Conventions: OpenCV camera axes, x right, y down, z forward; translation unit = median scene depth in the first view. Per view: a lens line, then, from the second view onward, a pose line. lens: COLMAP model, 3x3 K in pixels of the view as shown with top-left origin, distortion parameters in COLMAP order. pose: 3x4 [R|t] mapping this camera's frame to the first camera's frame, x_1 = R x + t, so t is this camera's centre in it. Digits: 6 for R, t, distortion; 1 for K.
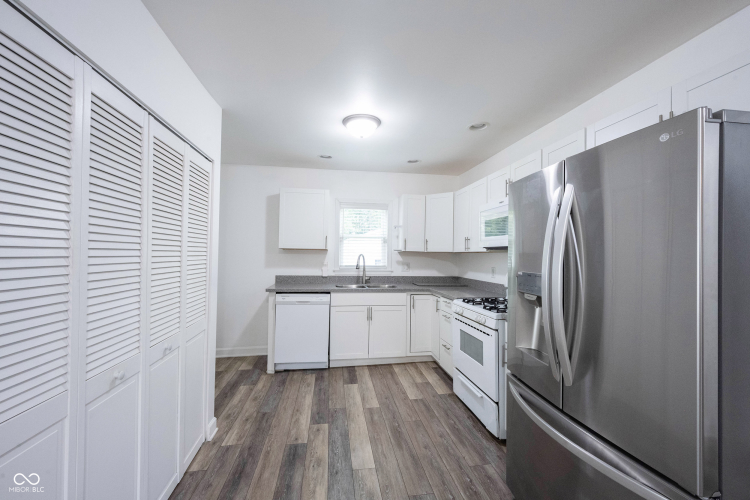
lens RADIAL K [[294.1, 0, 377.4], [0, 294.1, 249.5], [0, 0, 1]] dist [-0.000612, 0.000159]
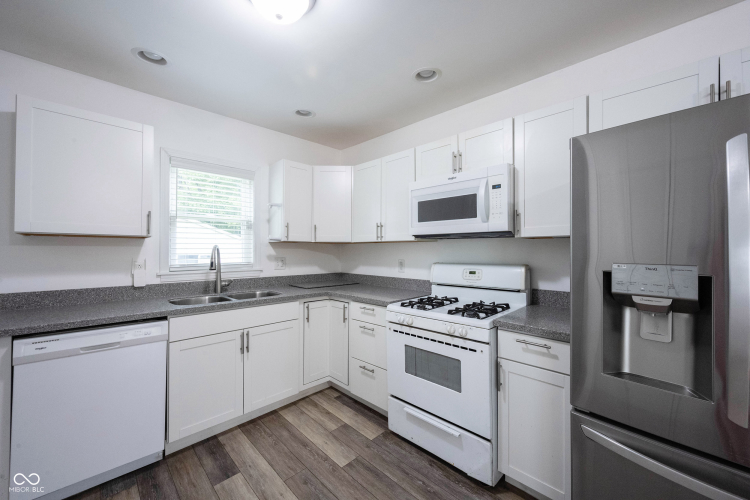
lens RADIAL K [[294.1, 0, 375.0], [0, 294.1, 246.7], [0, 0, 1]] dist [-0.000612, 0.000159]
pose [[0.811520, -0.006417, 0.584289, -0.166269], [-0.001019, 0.999923, 0.012397, 0.012022], [-0.584324, -0.010655, 0.811451, 0.353546]]
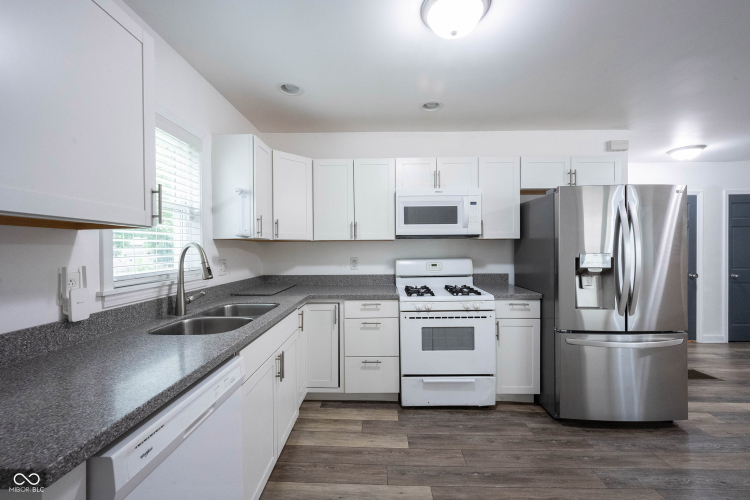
lens RADIAL K [[294.1, 0, 373.9], [0, 294.1, 247.0], [0, 0, 1]] dist [-0.000612, 0.000159]
pose [[0.178837, -0.011803, 0.983808, -0.479666], [-0.010165, 0.999853, 0.013843, 0.015148], [-0.983826, -0.012476, 0.178690, 0.780670]]
